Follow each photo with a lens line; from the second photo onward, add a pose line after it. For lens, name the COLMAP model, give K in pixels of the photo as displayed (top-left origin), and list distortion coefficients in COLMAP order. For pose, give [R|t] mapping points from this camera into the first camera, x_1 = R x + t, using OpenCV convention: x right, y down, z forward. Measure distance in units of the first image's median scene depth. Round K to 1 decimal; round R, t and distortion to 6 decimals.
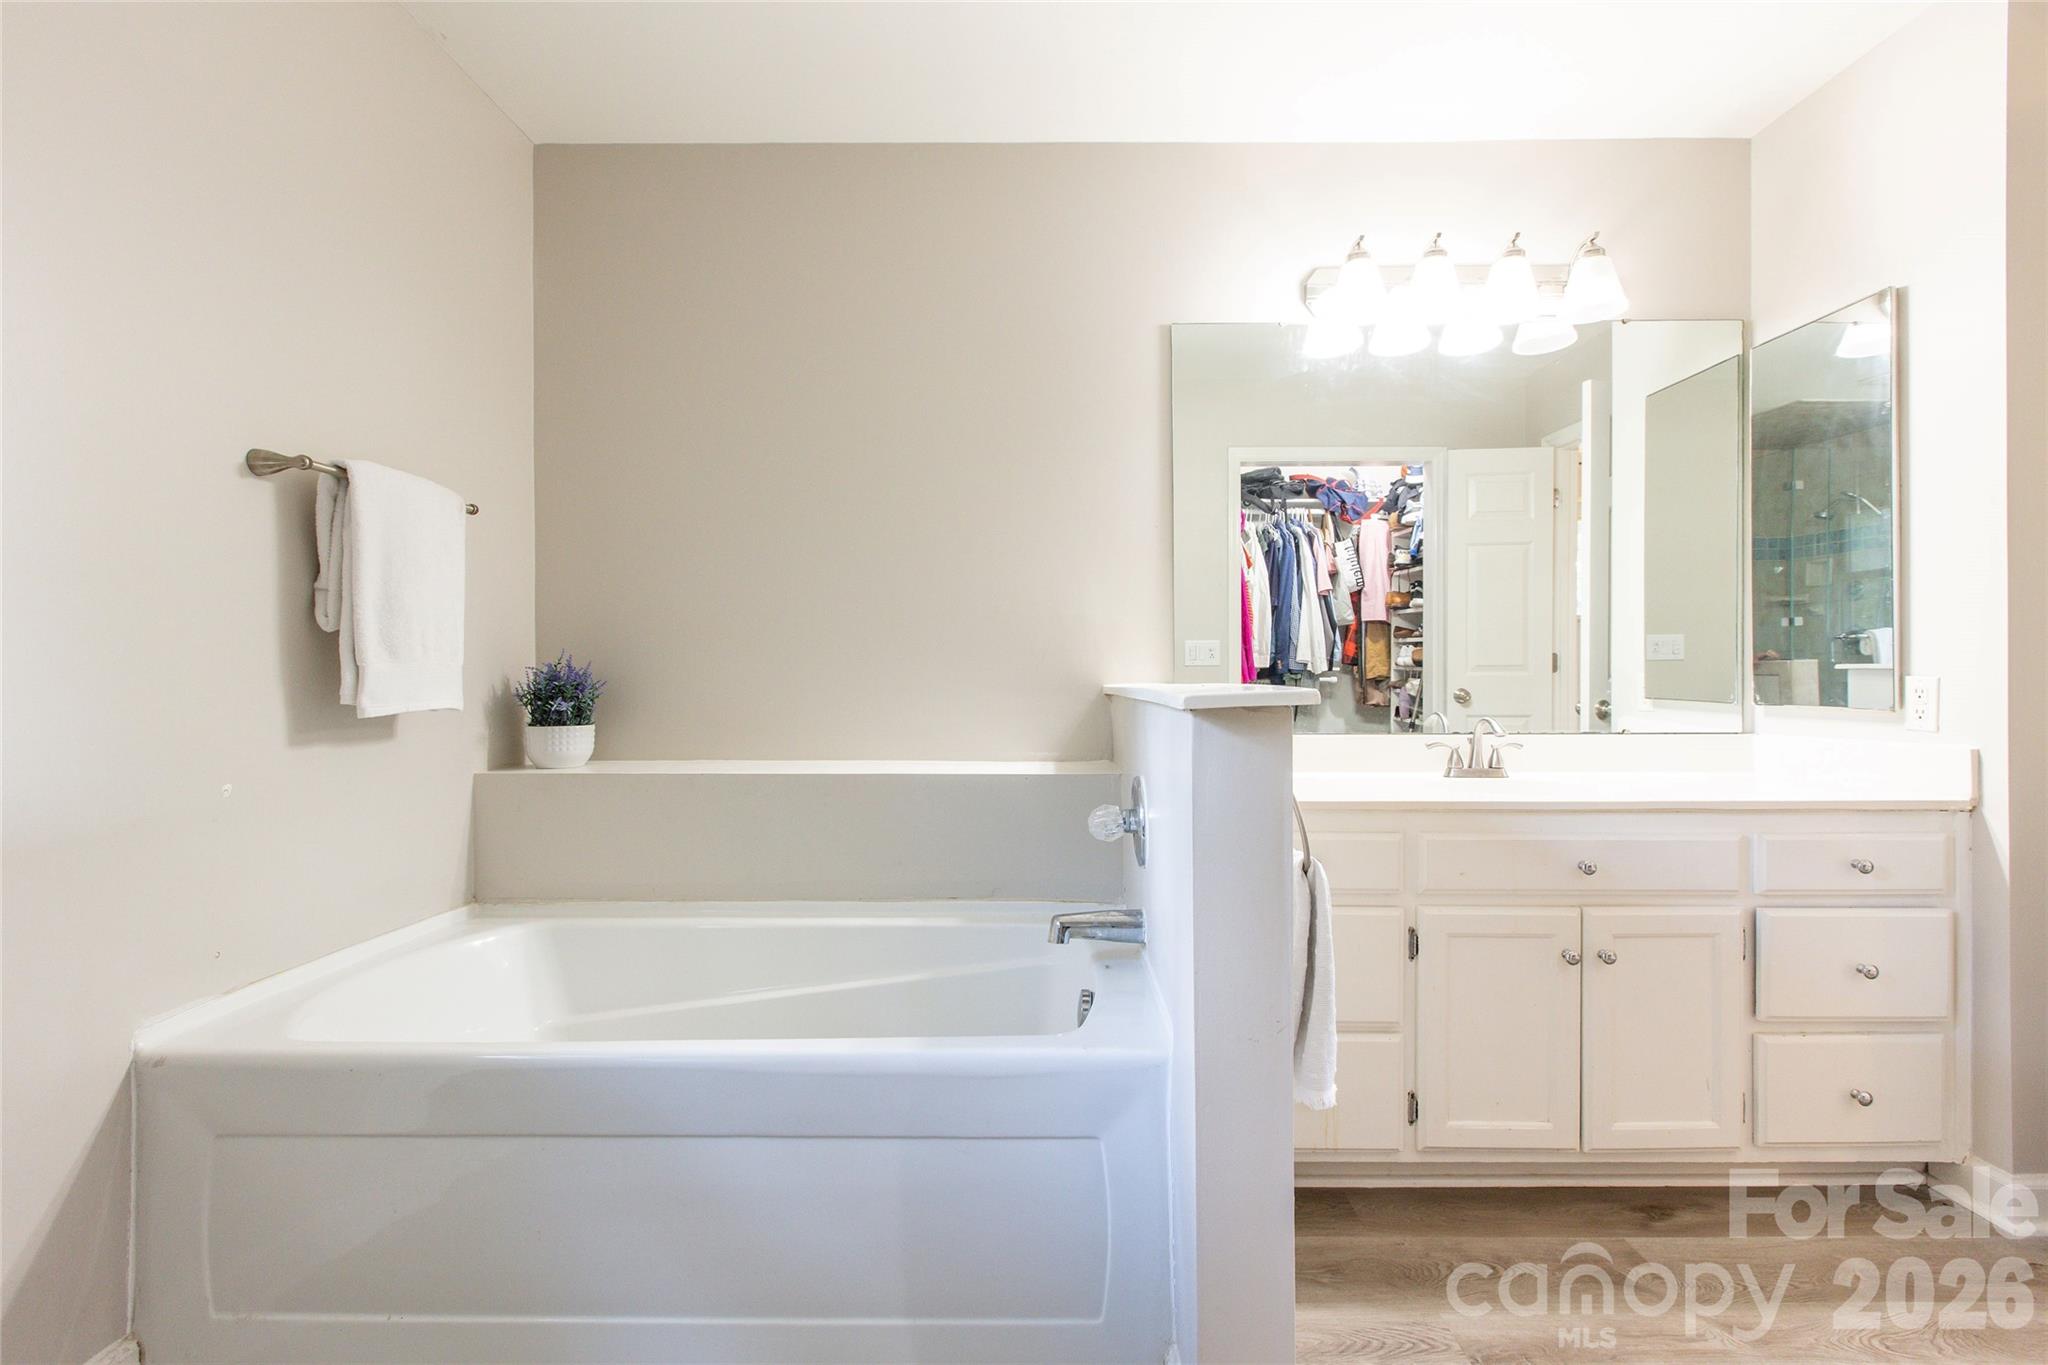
lens RADIAL K [[936.7, 0, 1008.2], [0, 936.7, 659.7], [0, 0, 1]] dist [0.003433, 0.000177]
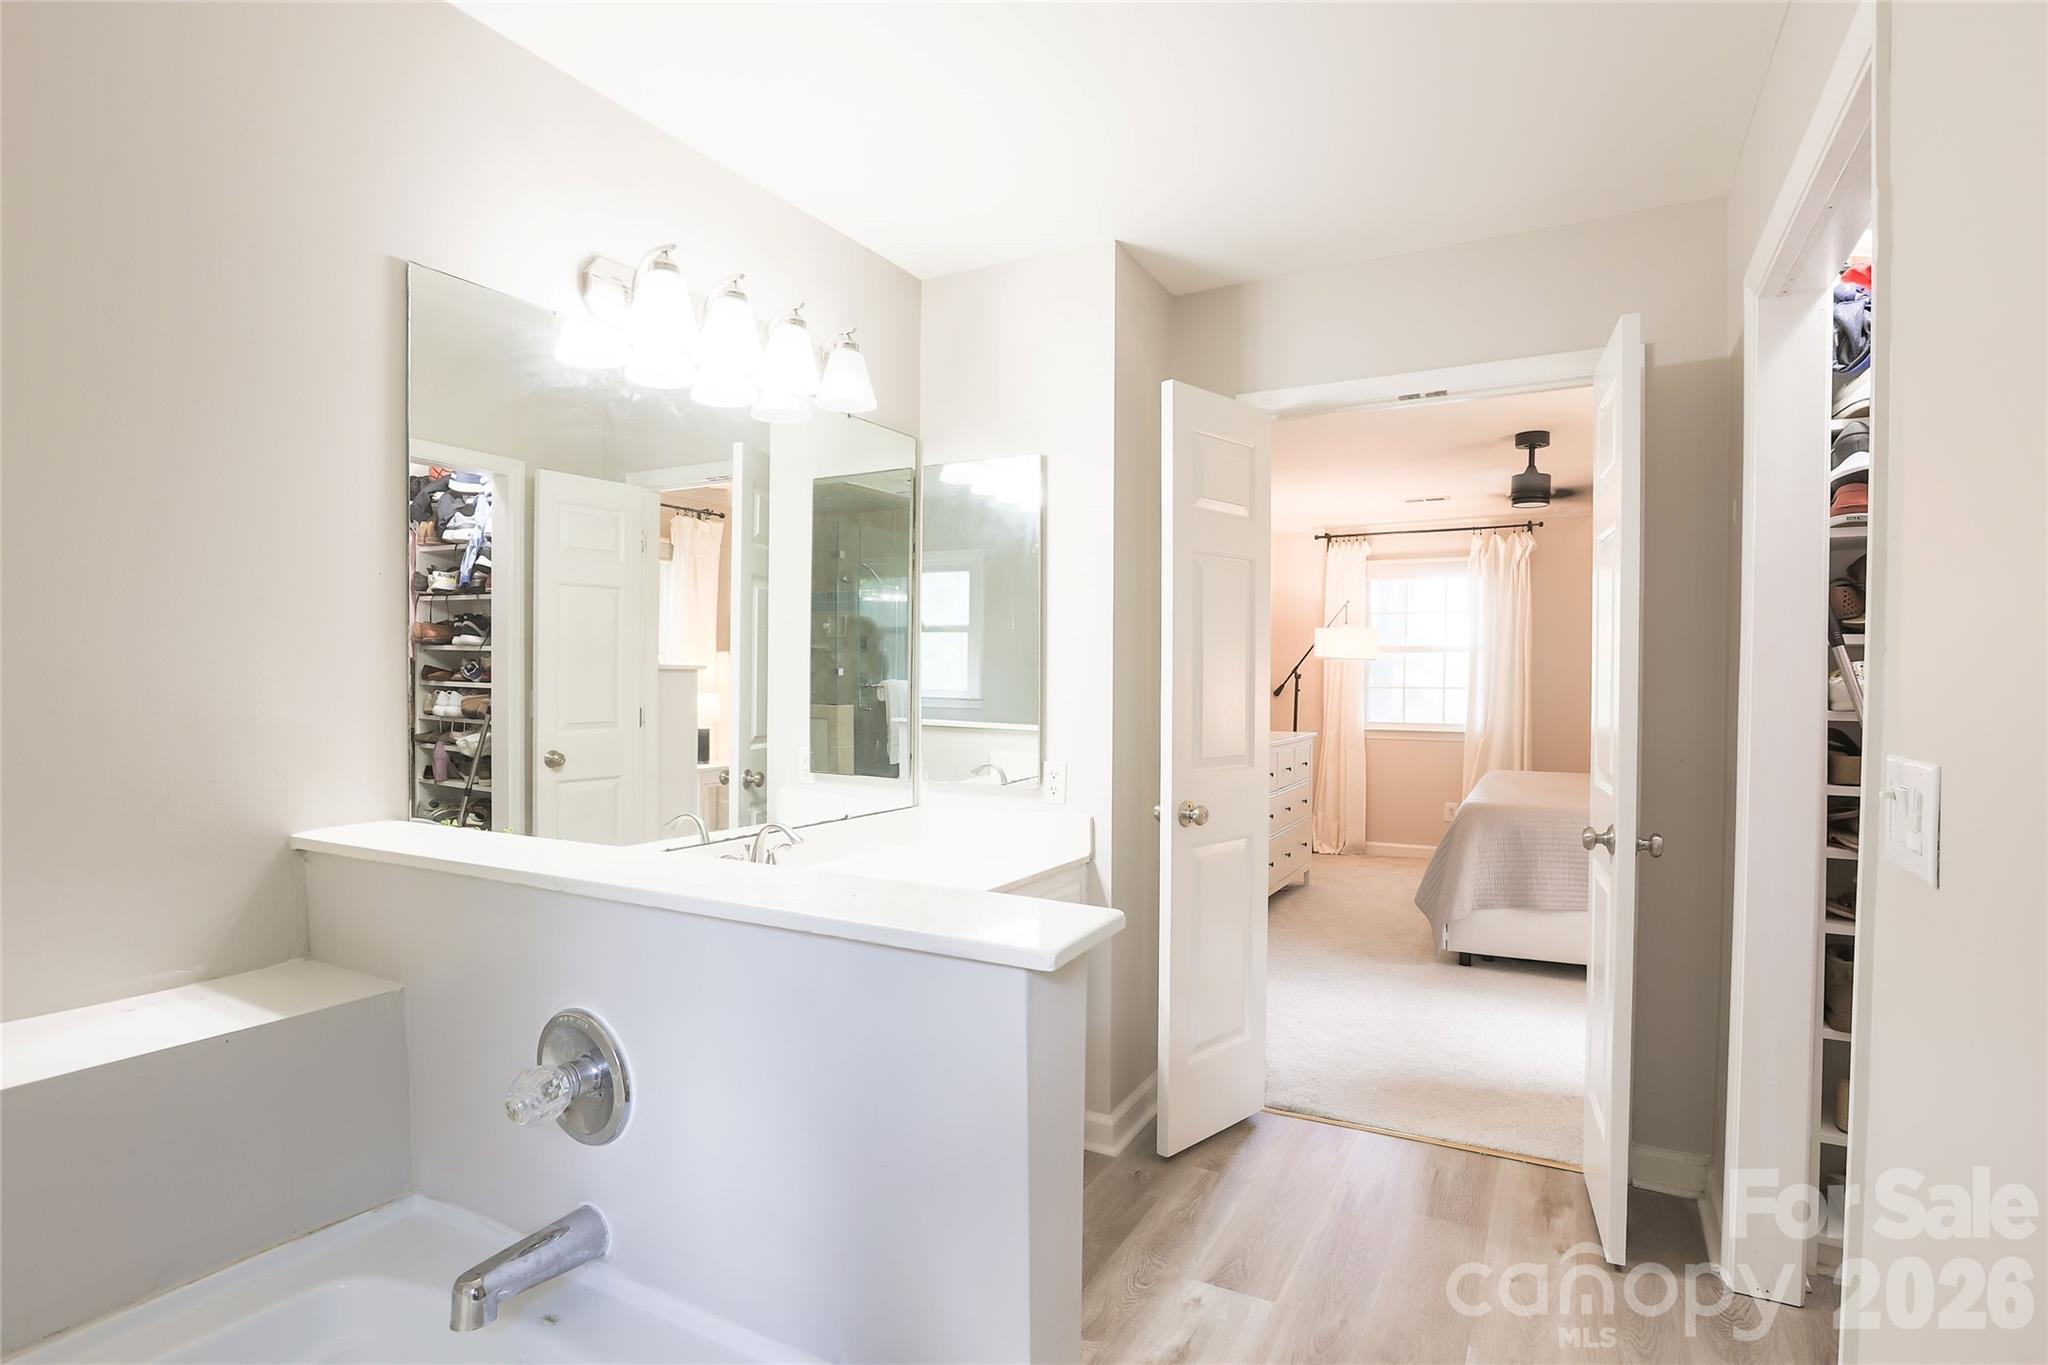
lens RADIAL K [[1042.0, 0, 1024.0], [0, 1042.0, 682.5], [0, 0, 1]] dist [-0.047423, 0.000332]
pose [[0.451004, -0.006393, 0.892499, -0.270700], [-0.019827, 0.999656, 0.017179, -0.092749], [-0.892302, -0.025443, 0.450722, 0.310328]]
